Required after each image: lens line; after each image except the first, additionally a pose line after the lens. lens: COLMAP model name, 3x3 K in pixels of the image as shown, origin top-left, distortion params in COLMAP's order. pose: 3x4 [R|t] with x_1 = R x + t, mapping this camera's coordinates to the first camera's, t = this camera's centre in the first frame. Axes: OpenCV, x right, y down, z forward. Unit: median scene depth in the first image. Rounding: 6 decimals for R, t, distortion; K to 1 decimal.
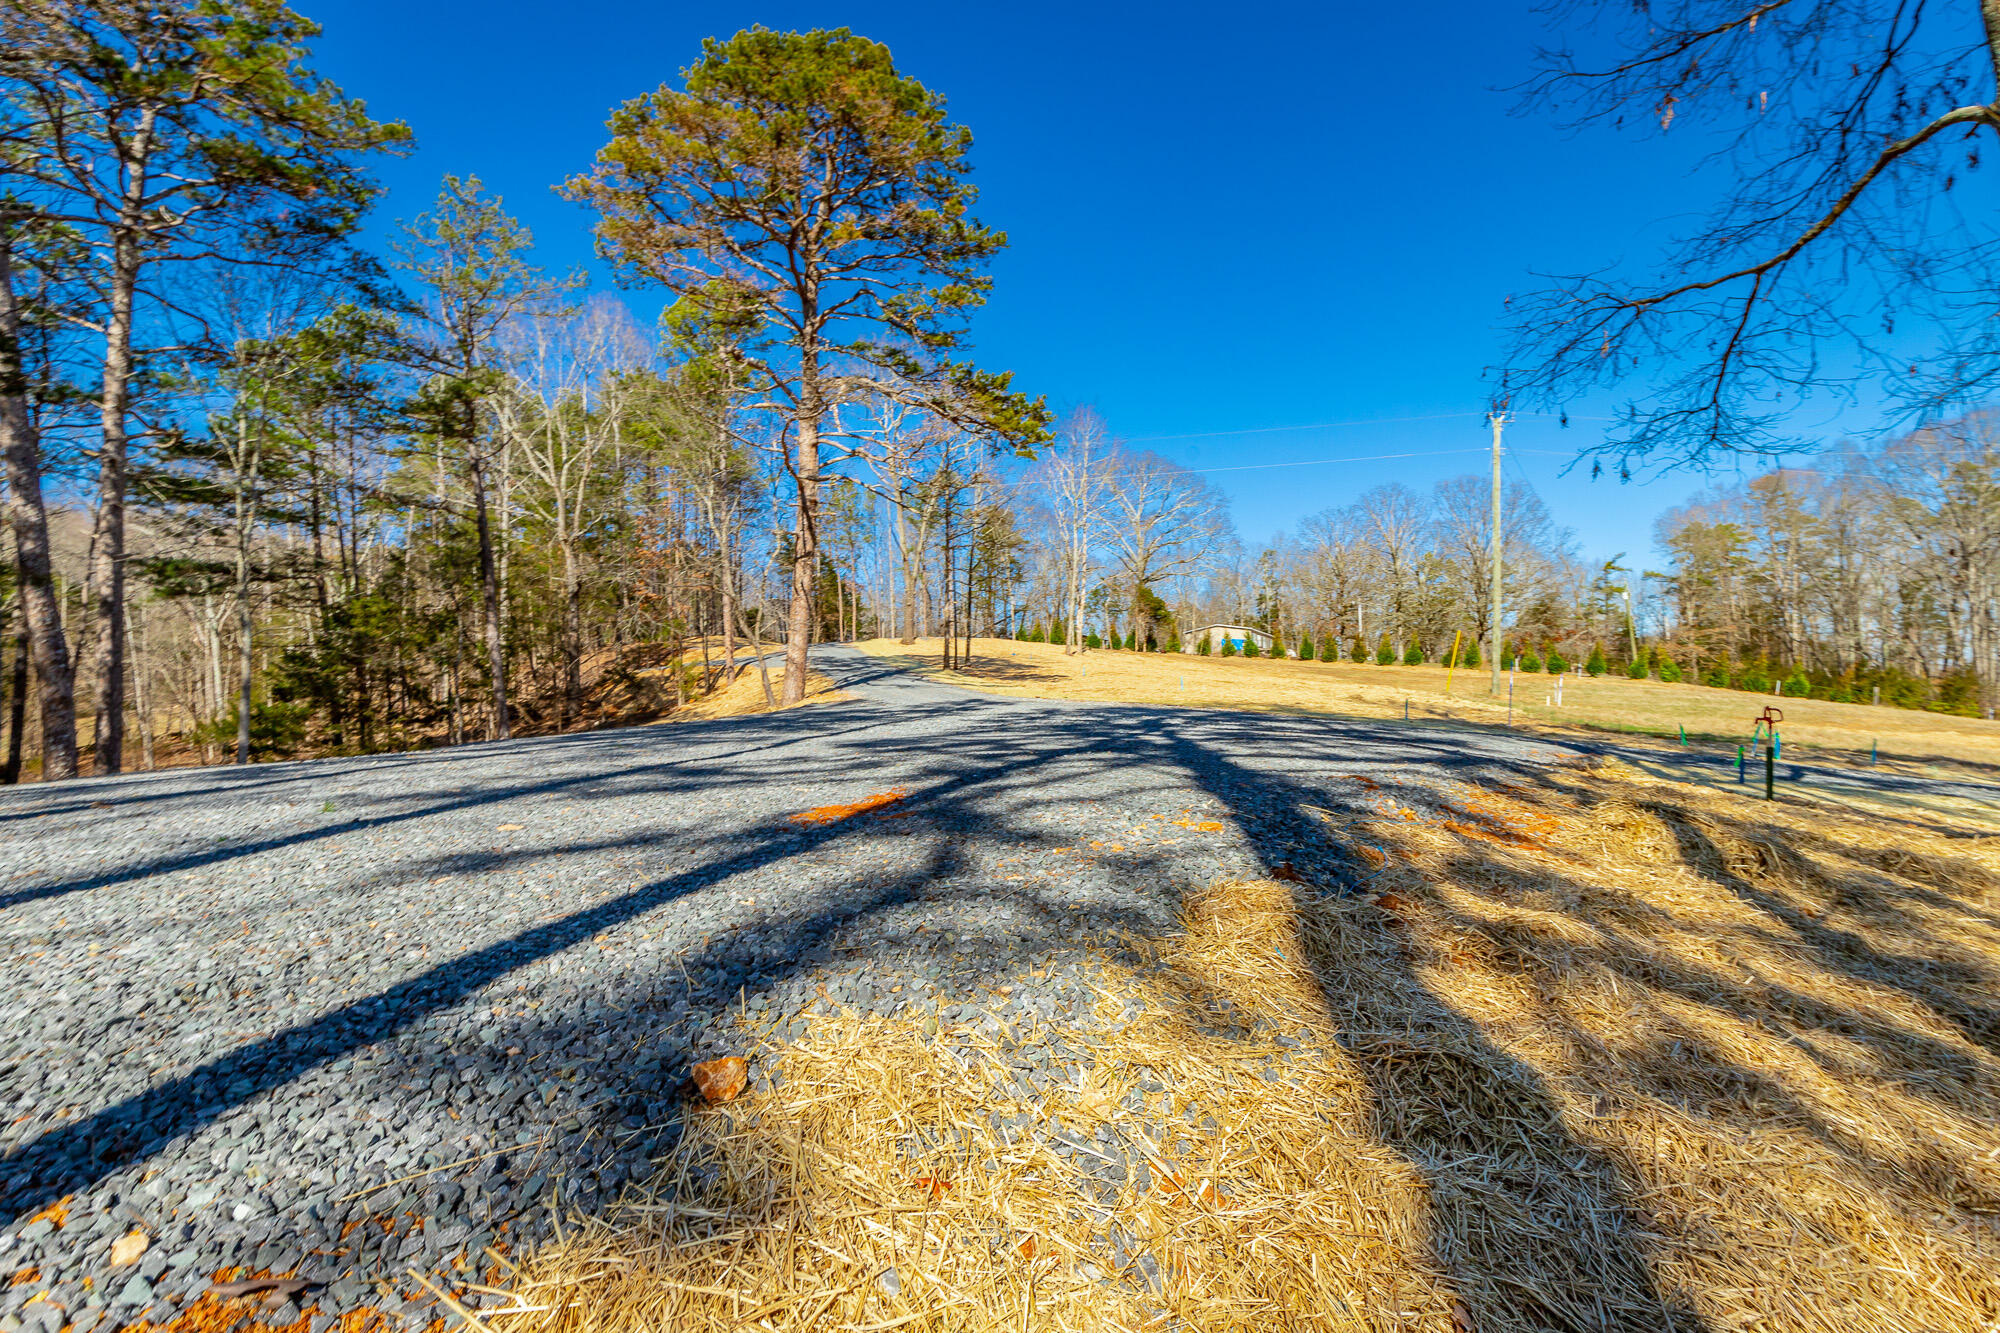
lens RADIAL K [[932.1, 0, 1006.7], [0, 932.1, 665.8], [0, 0, 1]] dist [0.000253, 0.000231]
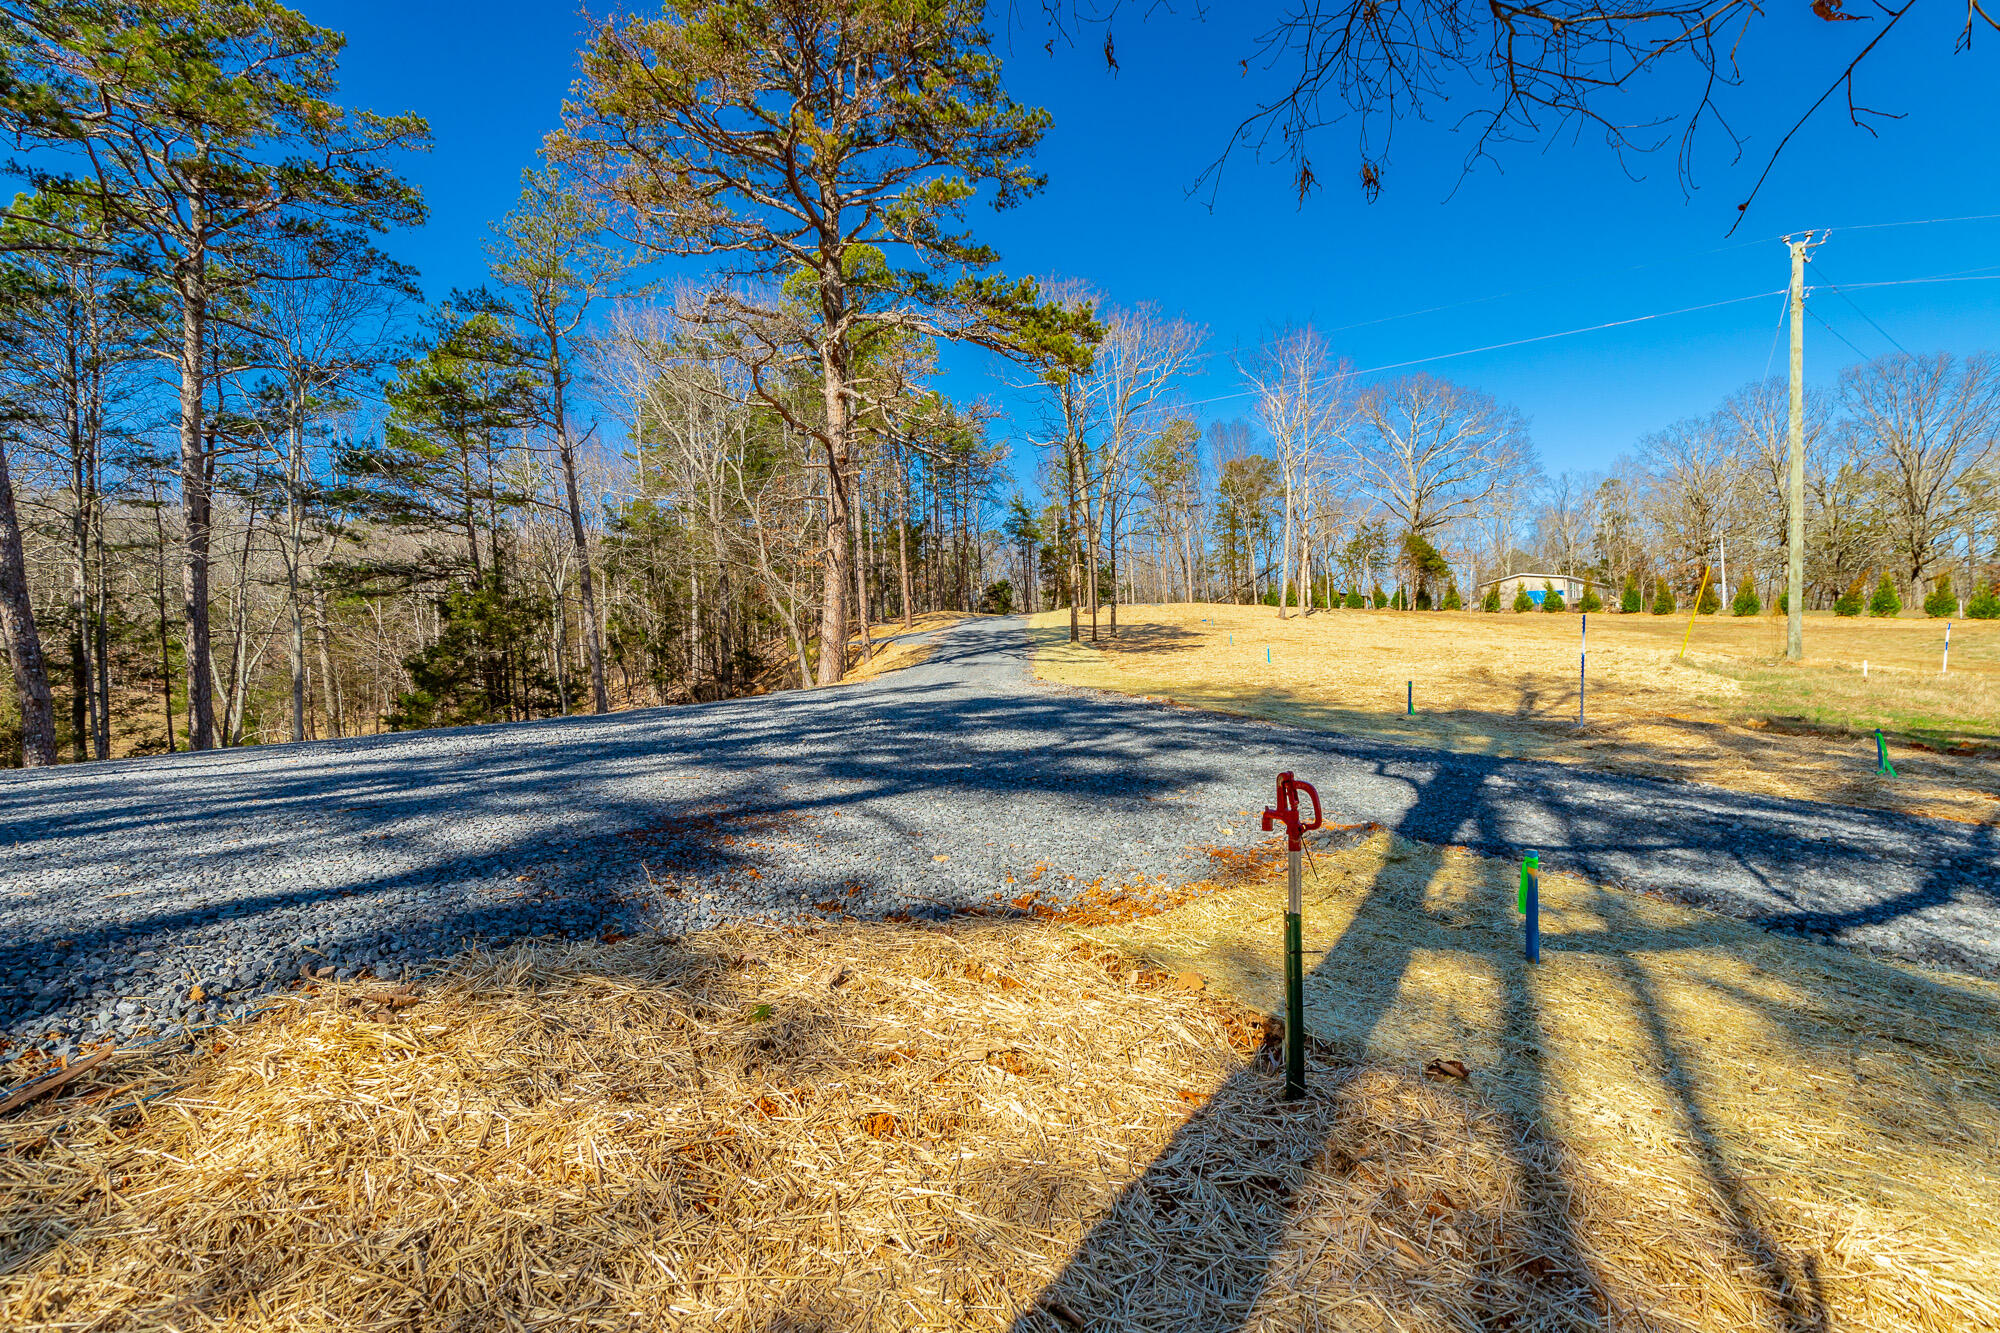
lens RADIAL K [[944.1, 0, 1000.0], [0, 944.1, 666.5], [0, 0, 1]] dist [0.000038, -0.000721]
pose [[0.945358, -0.018690, -0.325497, 0.213347], [0.029807, 0.999129, 0.029198, -0.001418], [0.324668, -0.037305, 0.945092, 0.180617]]
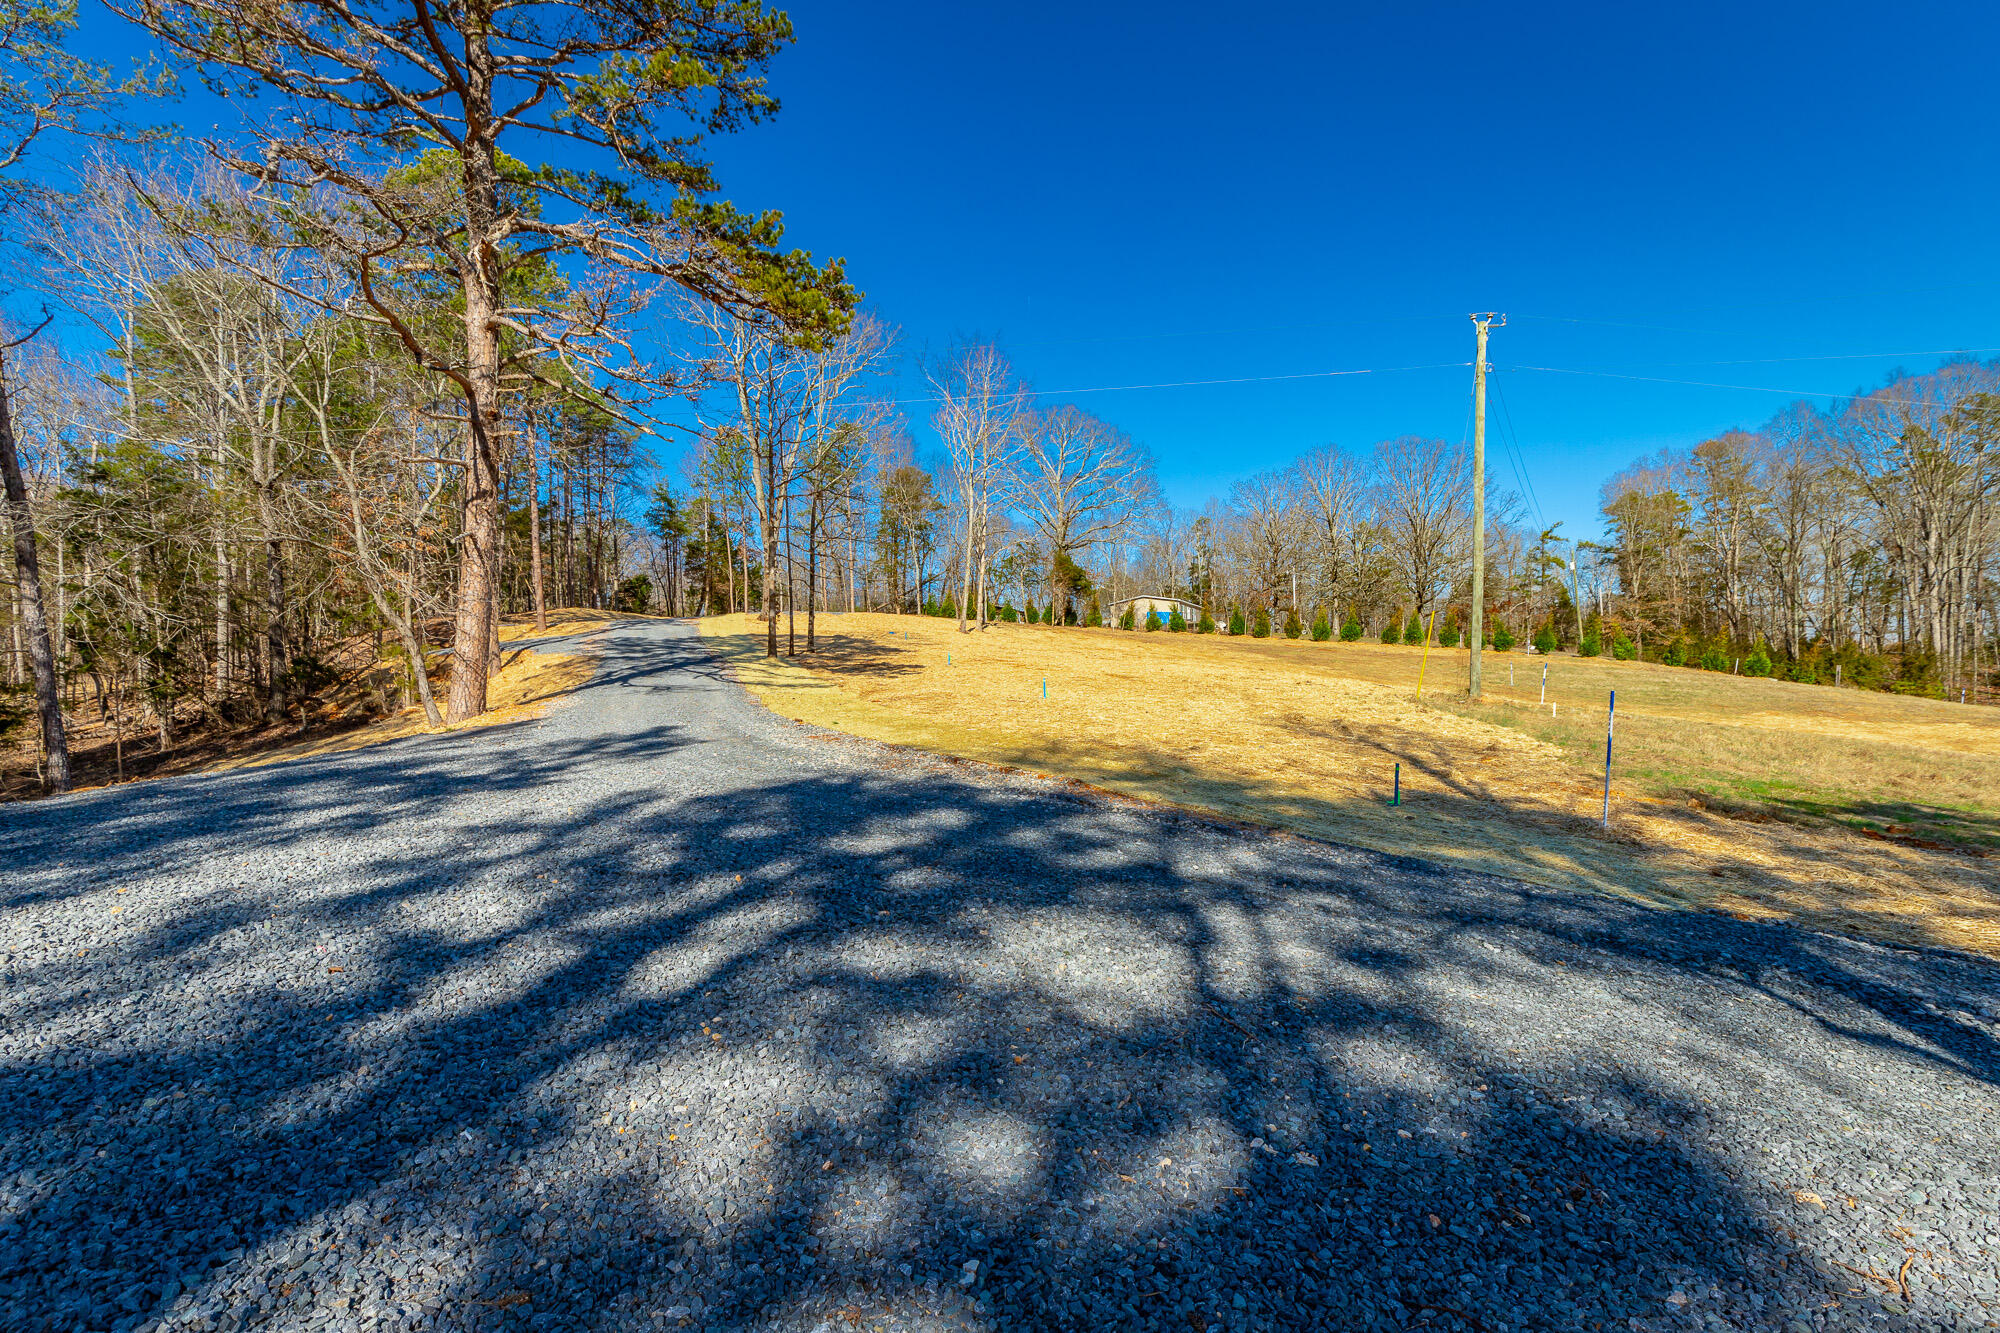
lens RADIAL K [[927.8, 0, 1012.6], [0, 927.8, 667.7], [0, 0, 1]] dist [0.013871, -0.009825]
pose [[0.997579, -0.003385, 0.069458, 0.108970], [0.000920, 0.999369, 0.035494, -0.019380], [-0.069534, -0.035344, 0.996953, 0.295101]]
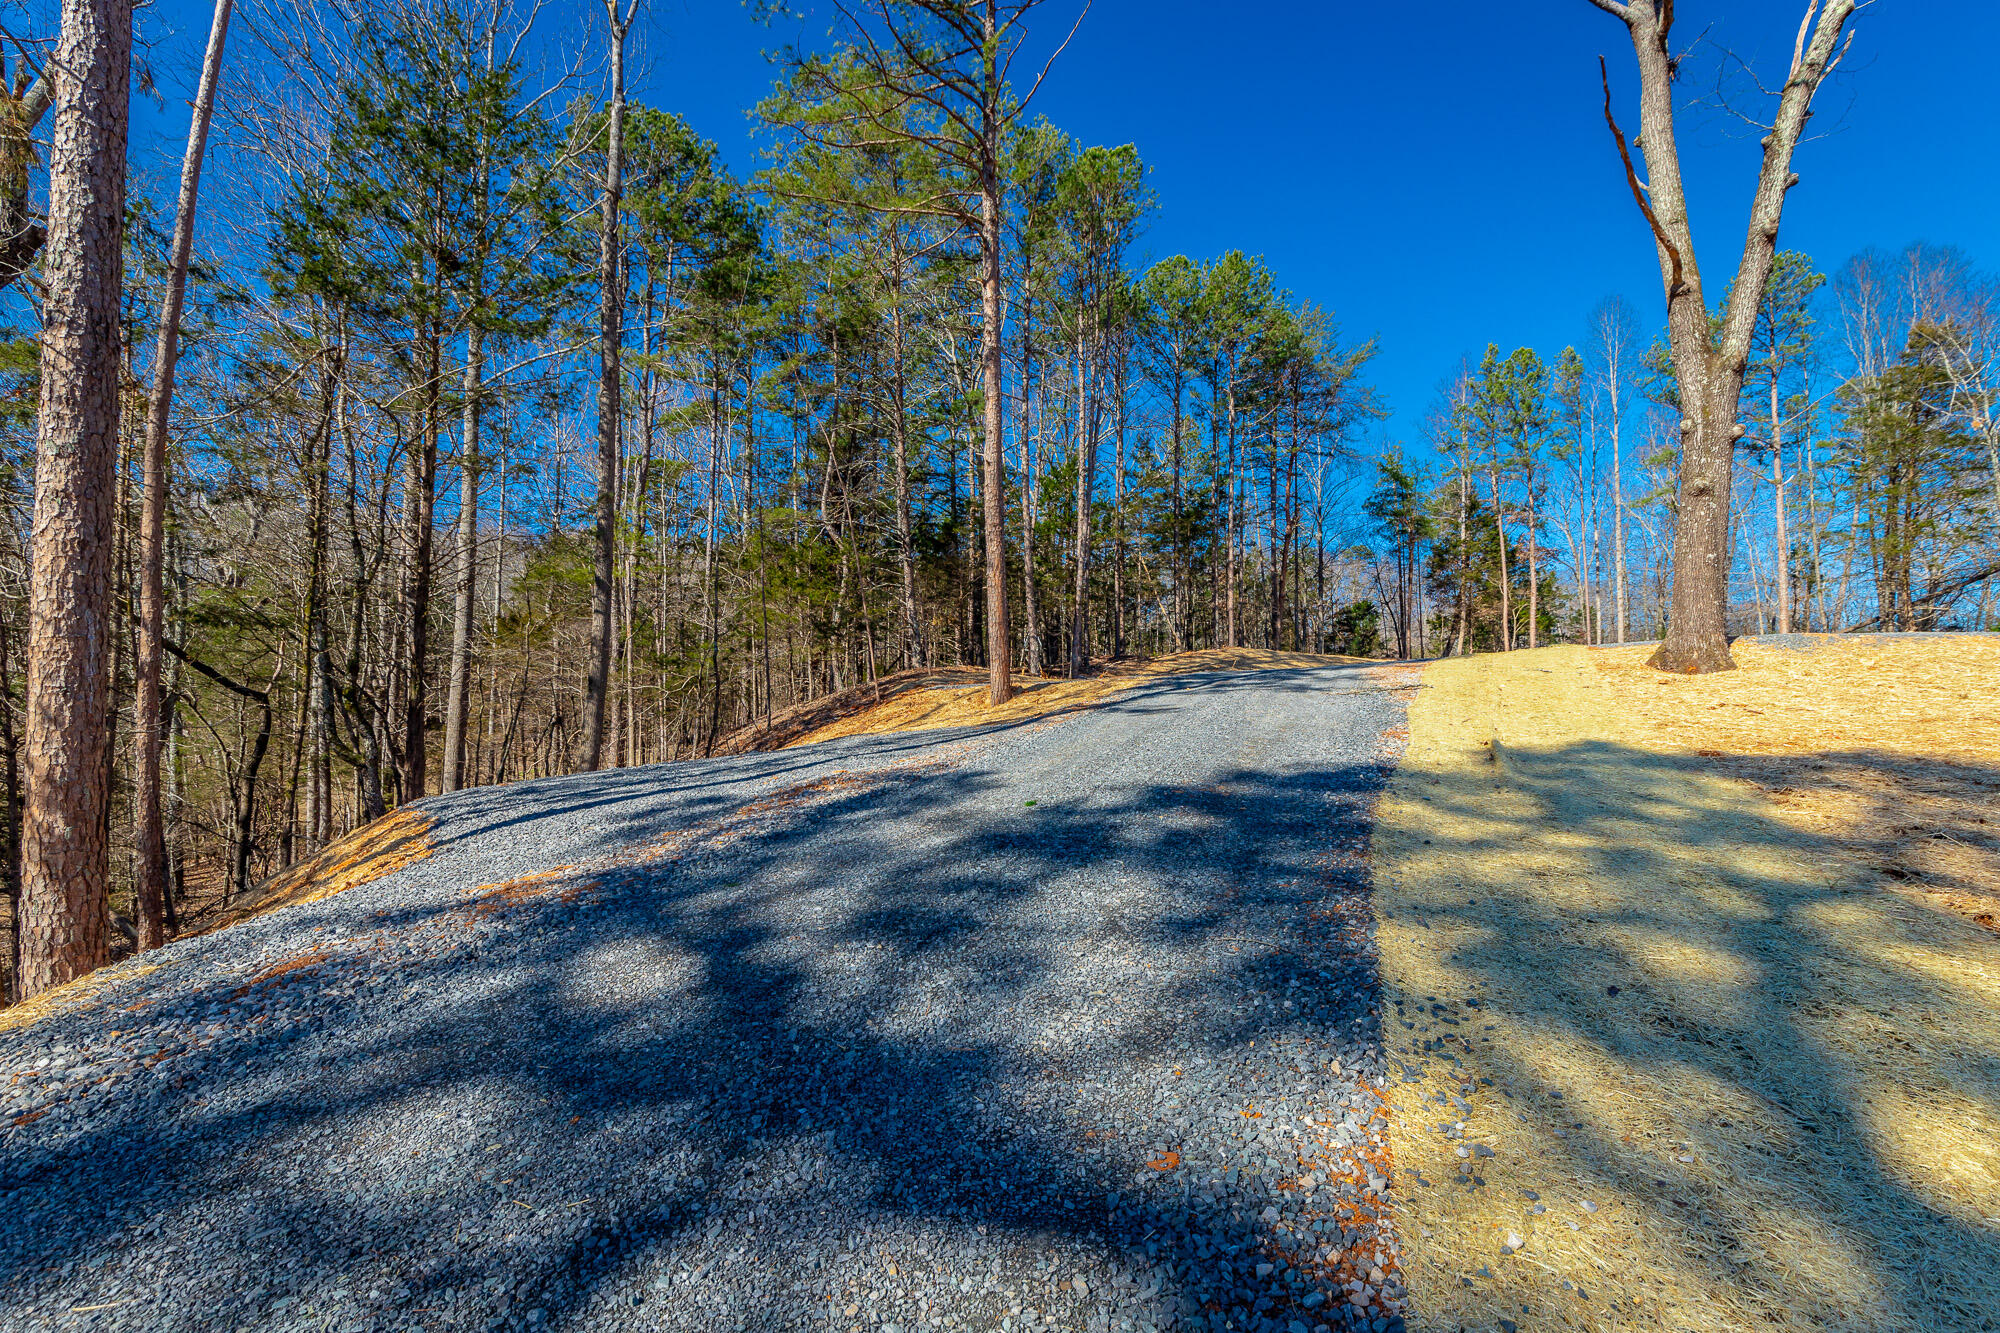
lens RADIAL K [[949.7, 0, 996.4], [0, 949.7, 690.6], [0, 0, 1]] dist [0.013401, 0.000025]
pose [[0.762408, 0.005665, -0.647072, -0.161967], [0.002232, 0.999933, 0.011384, -0.040457], [0.647093, -0.010123, 0.762344, 1.384391]]
